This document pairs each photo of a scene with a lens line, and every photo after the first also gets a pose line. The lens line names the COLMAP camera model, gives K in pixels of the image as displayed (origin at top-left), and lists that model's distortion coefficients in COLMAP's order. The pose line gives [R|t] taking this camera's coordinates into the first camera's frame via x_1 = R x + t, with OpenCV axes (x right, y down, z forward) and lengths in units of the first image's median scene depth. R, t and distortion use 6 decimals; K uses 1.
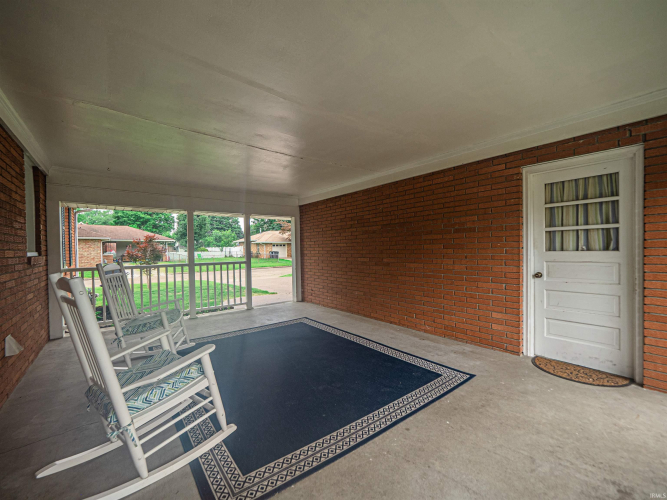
lens RADIAL K [[286.5, 0, 330.7], [0, 286.5, 253.1], [0, 0, 1]] dist [0.000630, -0.000022]
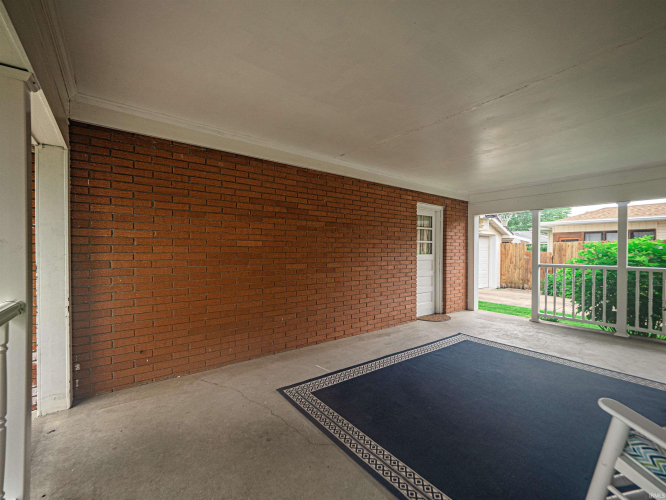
lens RADIAL K [[286.1, 0, 330.2], [0, 286.1, 253.1], [0, 0, 1]] dist [0.000630, -0.000022]
pose [[0.008626, 0.010090, 0.999912, -0.700870], [0.013281, 0.999860, -0.010204, -0.002120], [-0.999875, 0.013368, 0.008491, 1.103018]]
